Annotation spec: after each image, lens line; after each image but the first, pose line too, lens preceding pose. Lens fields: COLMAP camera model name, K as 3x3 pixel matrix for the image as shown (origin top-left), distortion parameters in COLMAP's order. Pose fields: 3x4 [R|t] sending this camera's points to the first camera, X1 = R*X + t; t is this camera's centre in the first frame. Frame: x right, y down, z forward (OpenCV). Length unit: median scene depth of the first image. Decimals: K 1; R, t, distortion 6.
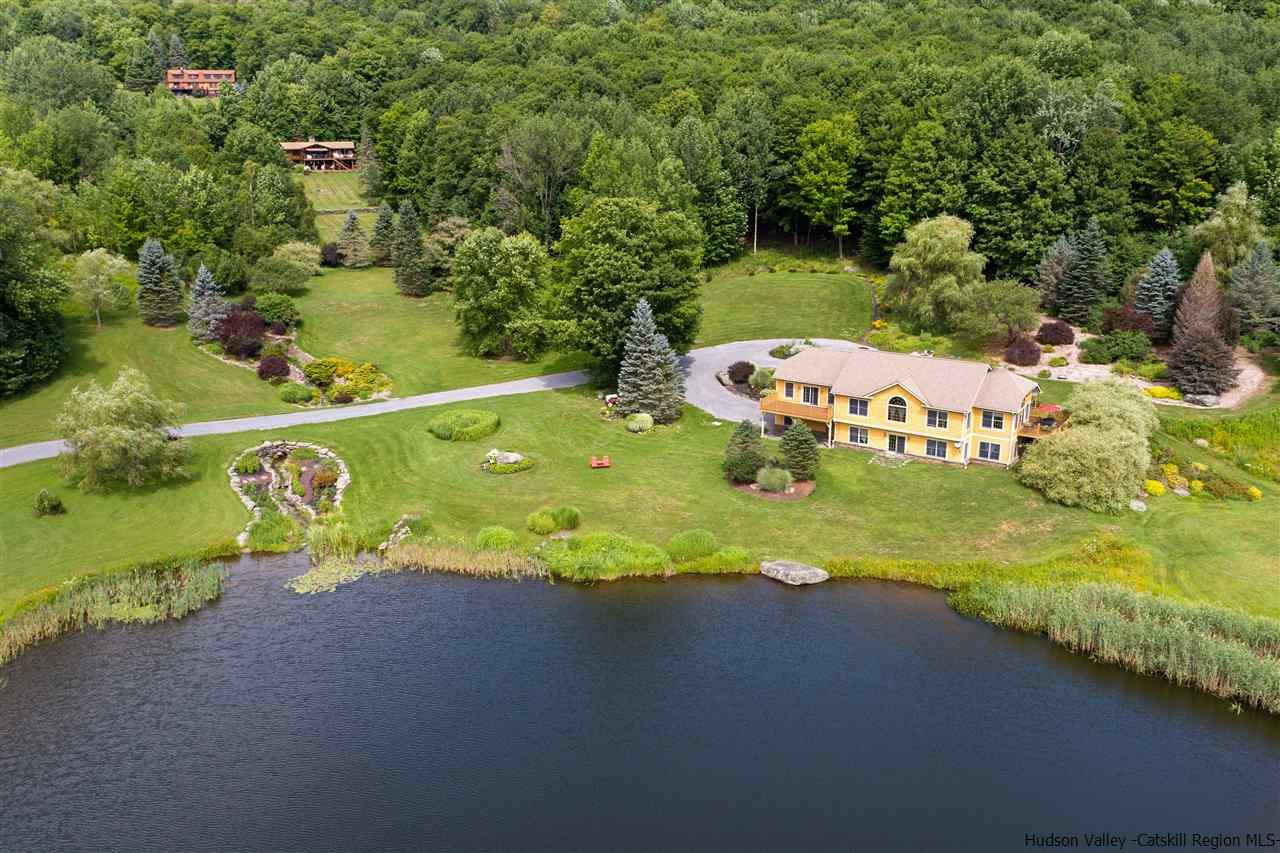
lens RADIAL K [[967.2, 0, 640.0], [0, 967.2, 426.5], [0, 0, 1]] dist [-0.044501, 0.007180]
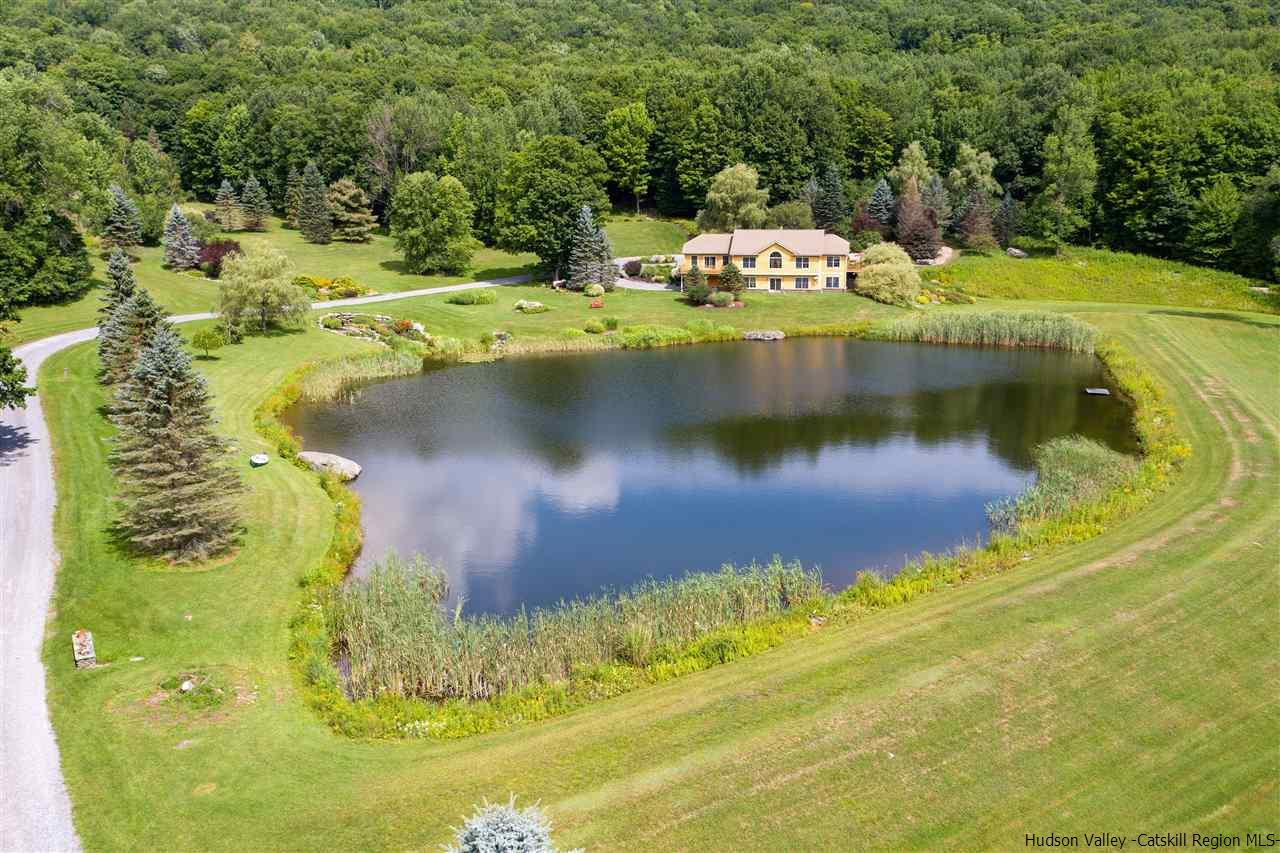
lens RADIAL K [[950.3, 0, 629.1], [0, 950.3, 424.4], [0, 0, 1]] dist [-0.032664, 0.001523]
pose [[0.930711, -0.090091, 0.354486, -0.449399], [0.107066, 0.993843, -0.028524, 0.227738], [-0.349733, 0.064501, 0.934626, -0.287734]]
